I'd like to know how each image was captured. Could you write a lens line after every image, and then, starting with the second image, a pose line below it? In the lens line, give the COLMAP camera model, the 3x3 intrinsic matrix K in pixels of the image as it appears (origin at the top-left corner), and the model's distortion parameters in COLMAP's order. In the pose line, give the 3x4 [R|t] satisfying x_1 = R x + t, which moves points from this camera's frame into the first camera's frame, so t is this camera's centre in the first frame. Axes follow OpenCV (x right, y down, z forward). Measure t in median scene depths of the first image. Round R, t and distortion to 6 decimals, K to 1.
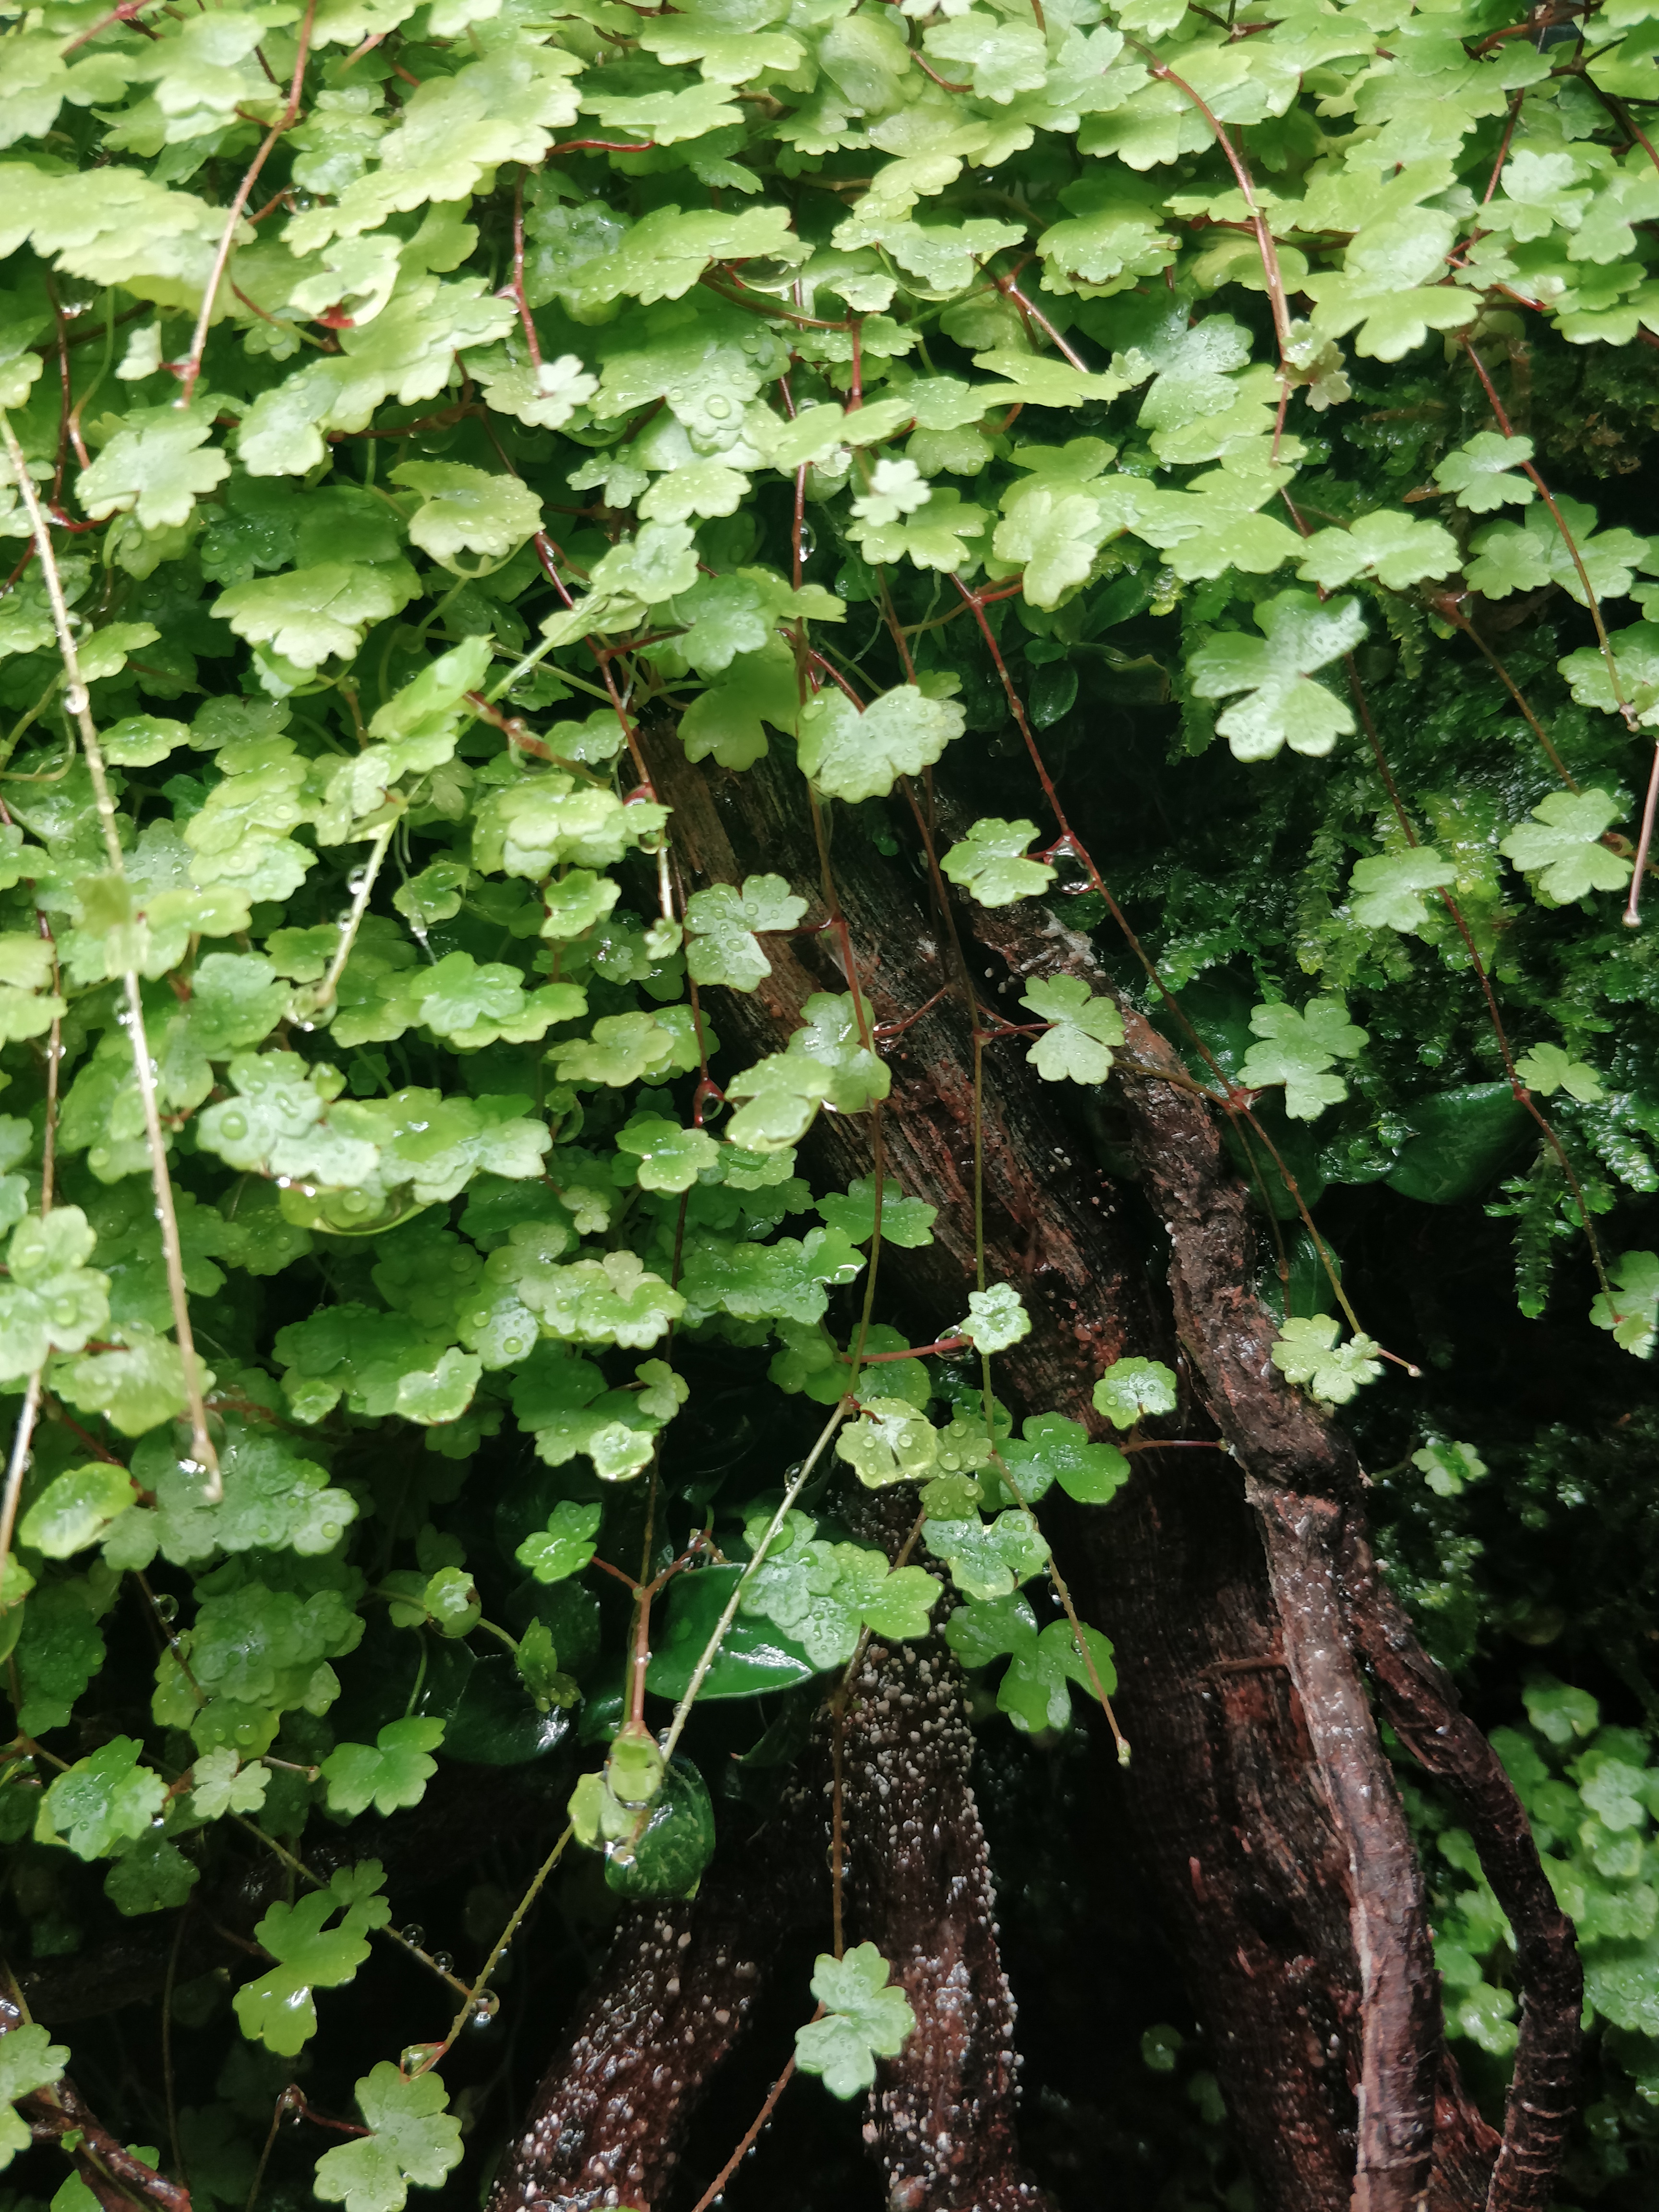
lens RADIAL K [[1623.9, 0, 907.3], [0, 1623.9, 1093.0], [0, 0, 1]] dist [-0.007035, -0.040903]
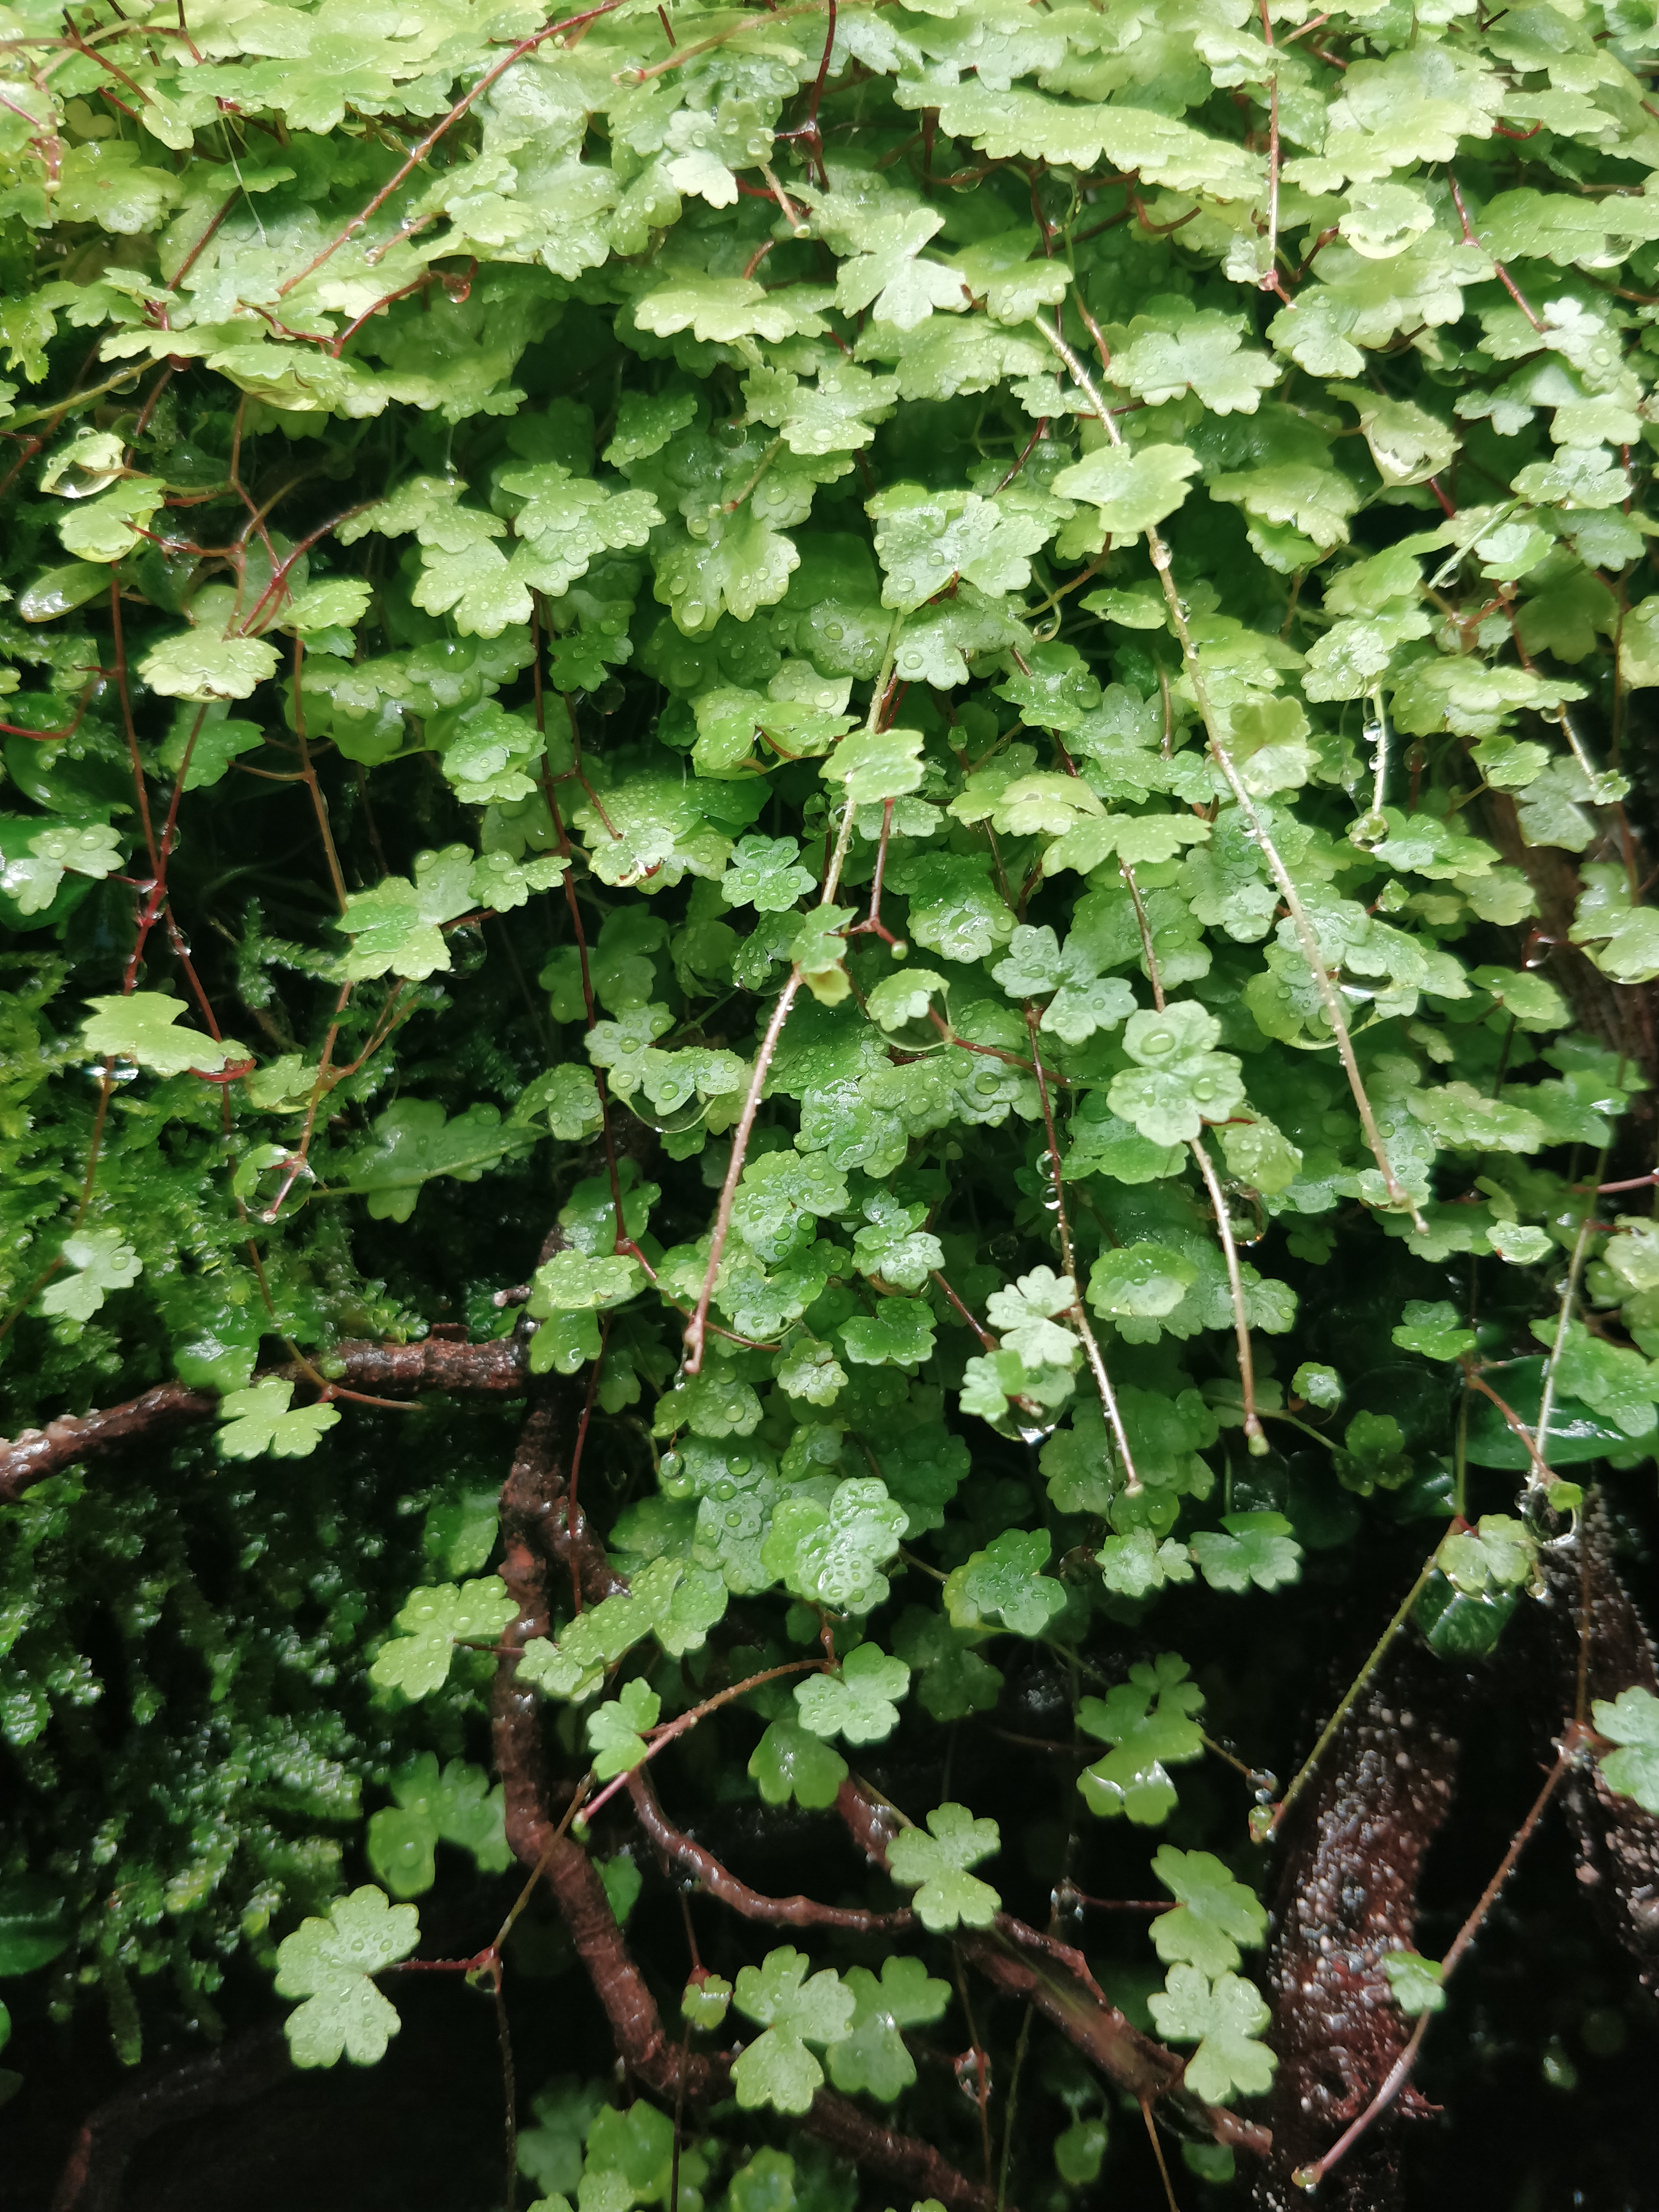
lens RADIAL K [[1628.9, 0, 829.5], [0, 1628.9, 1106.0], [0, 0, 1]] dist [-0.040011, 0.009142]
pose [[0.991693, 0.000539, 0.128628, -0.781122], [0.003115, 0.999597, -0.028205, 0.150489], [-0.128592, 0.028371, 0.991292, -0.076924]]
